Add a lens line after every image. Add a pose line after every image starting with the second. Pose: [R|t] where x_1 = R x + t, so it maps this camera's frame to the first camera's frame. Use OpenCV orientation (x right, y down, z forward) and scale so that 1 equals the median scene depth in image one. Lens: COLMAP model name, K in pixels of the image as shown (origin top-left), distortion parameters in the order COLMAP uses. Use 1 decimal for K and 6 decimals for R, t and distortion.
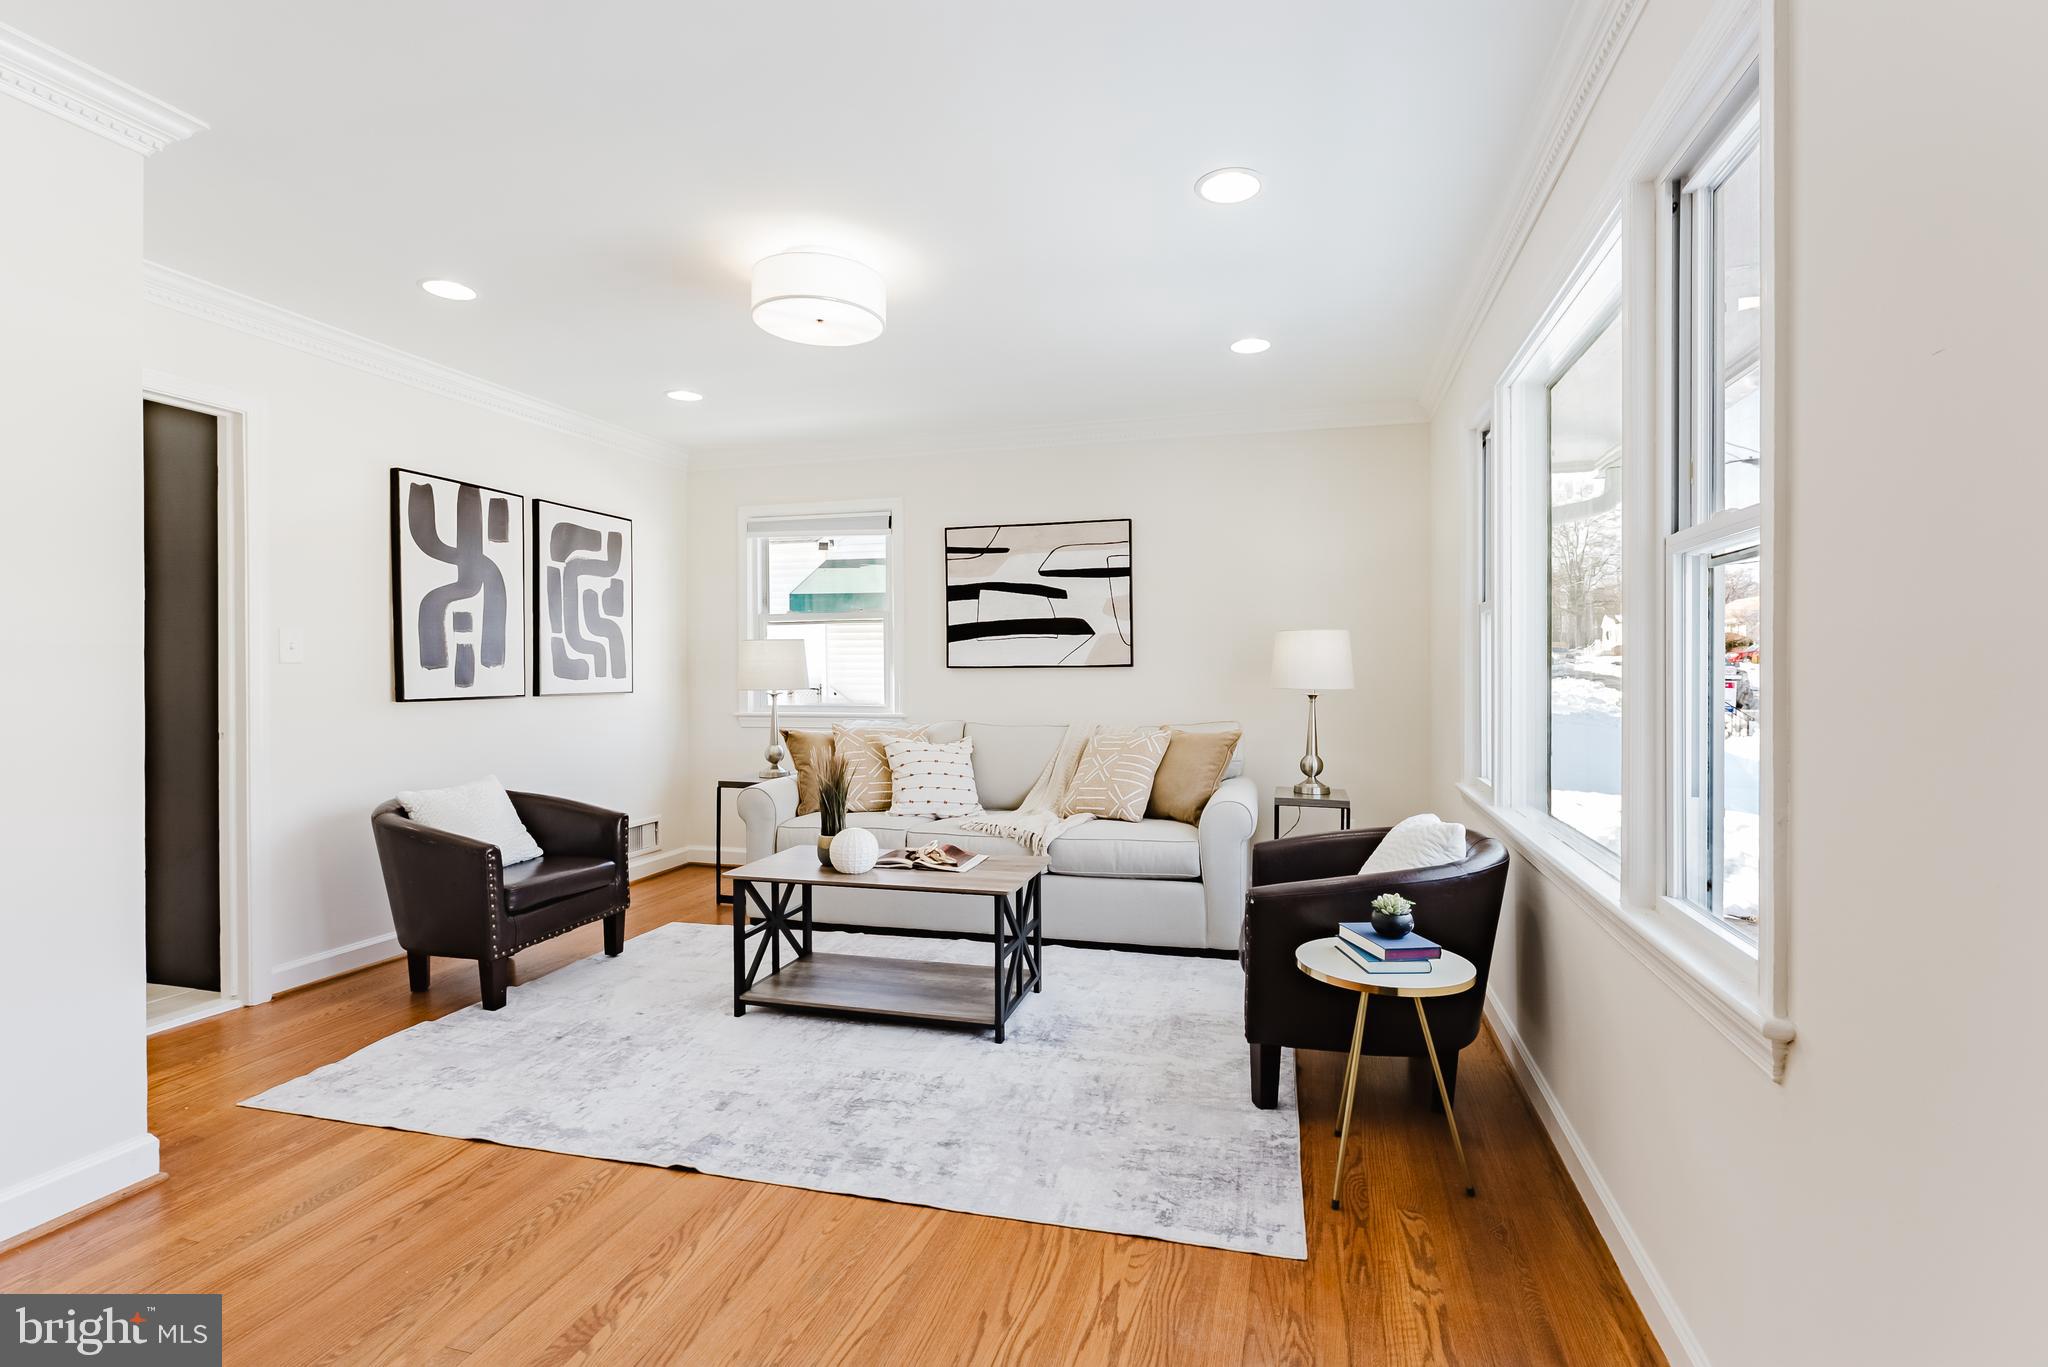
lens RADIAL K [[923.0, 0, 1041.7], [0, 923.0, 679.2], [0, 0, 1]] dist [-0.001257, -0.000207]
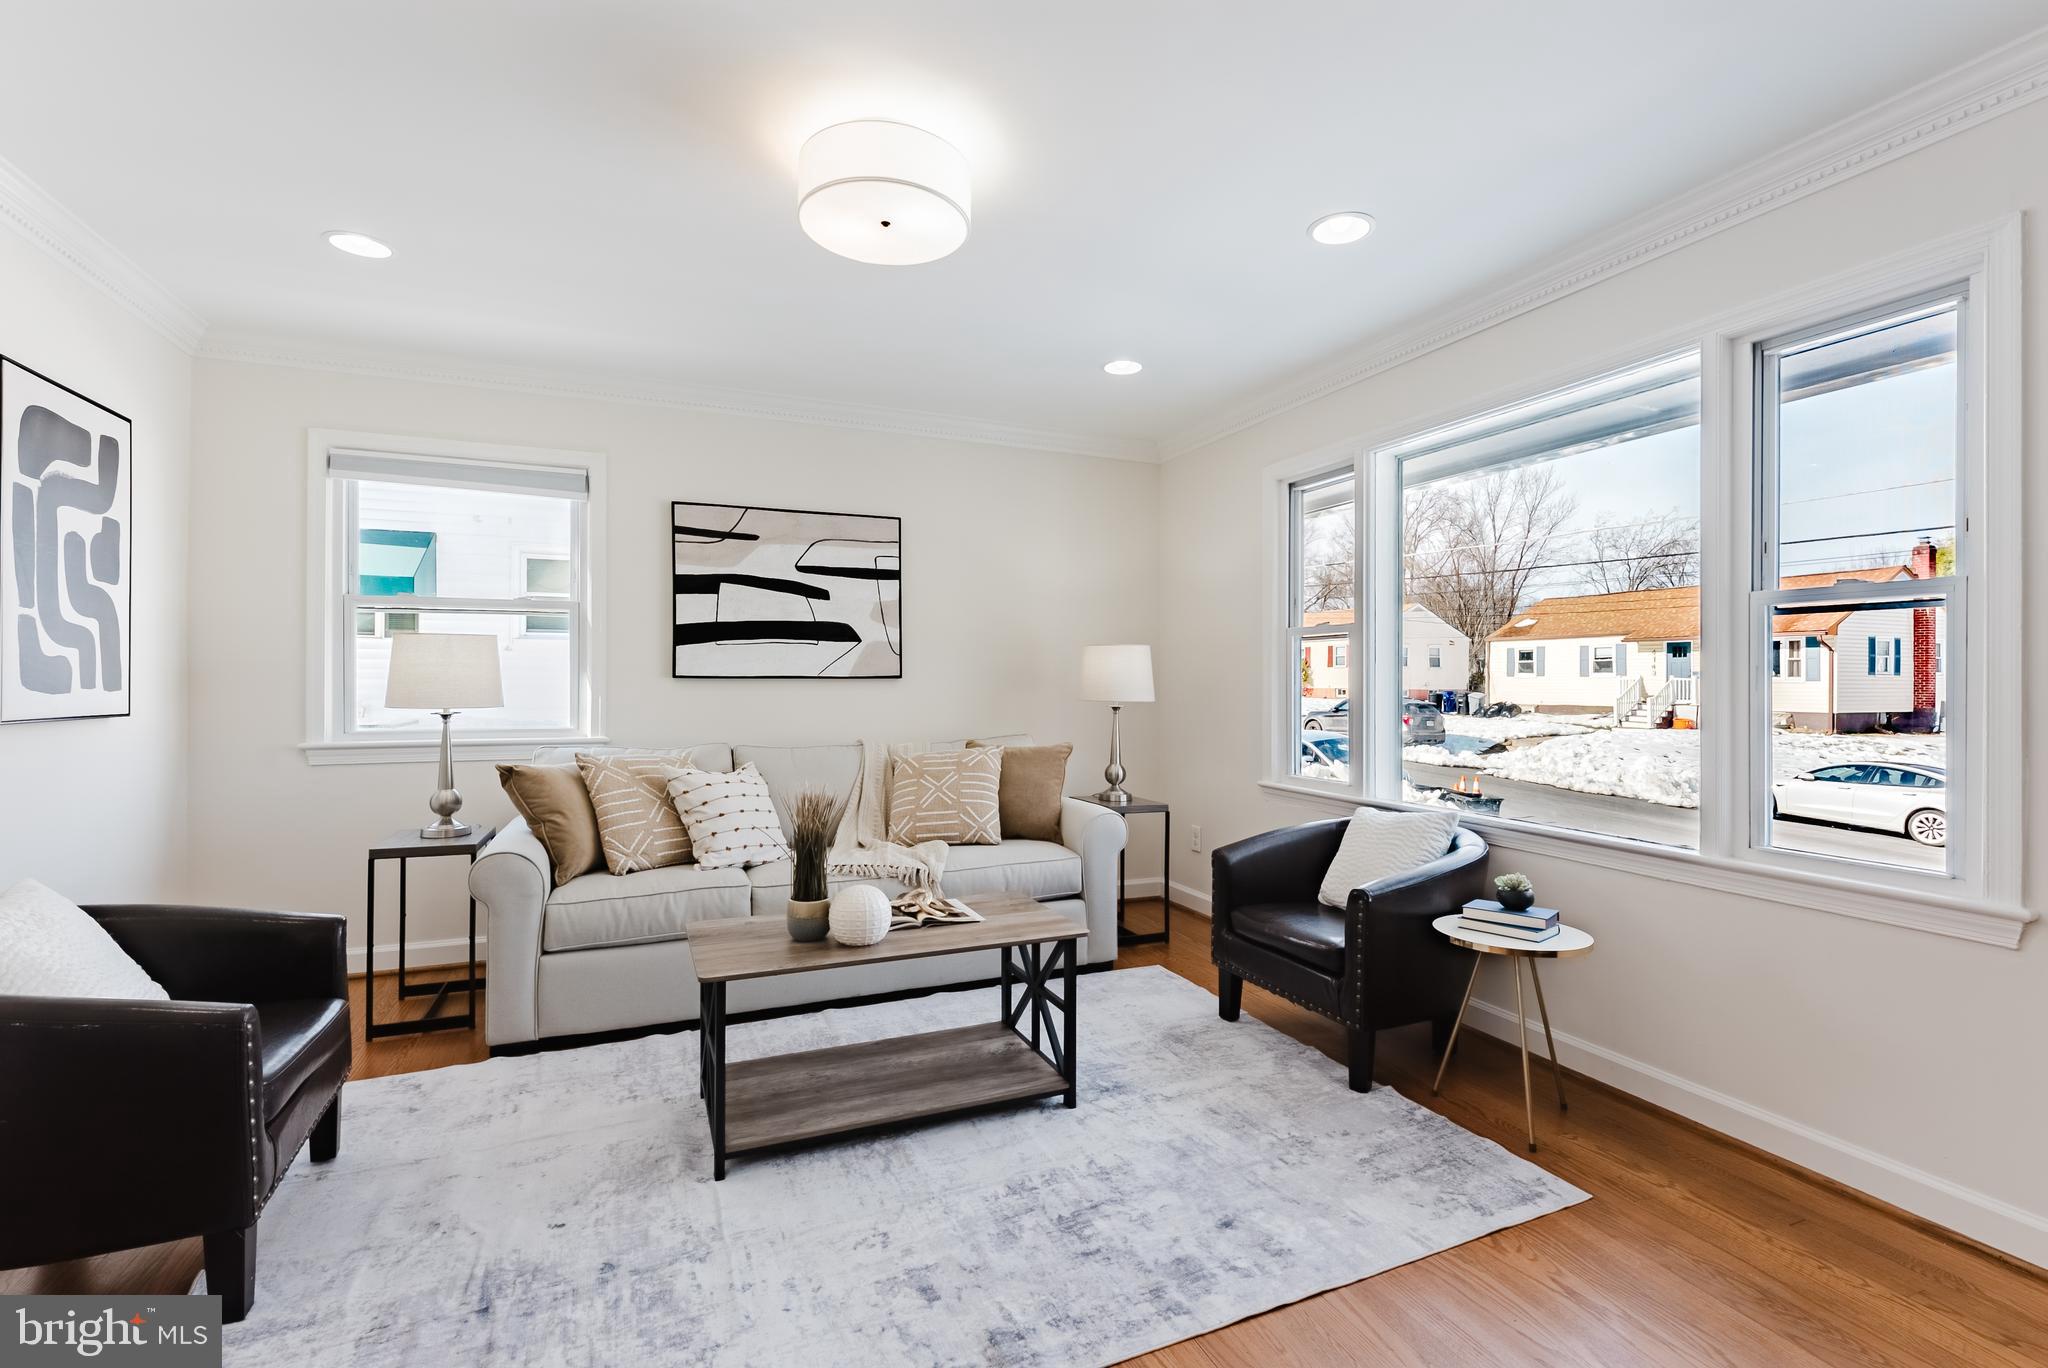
lens RADIAL K [[923.0, 0, 1028.4], [0, 923.0, 681.4], [0, 0, 1]] dist [-0.001257, -0.000207]
pose [[0.787581, 0.006385, 0.616179, -0.419843], [0.001354, 0.999926, -0.012092, 0.000853], [-0.616210, 0.010358, 0.787514, 0.225696]]
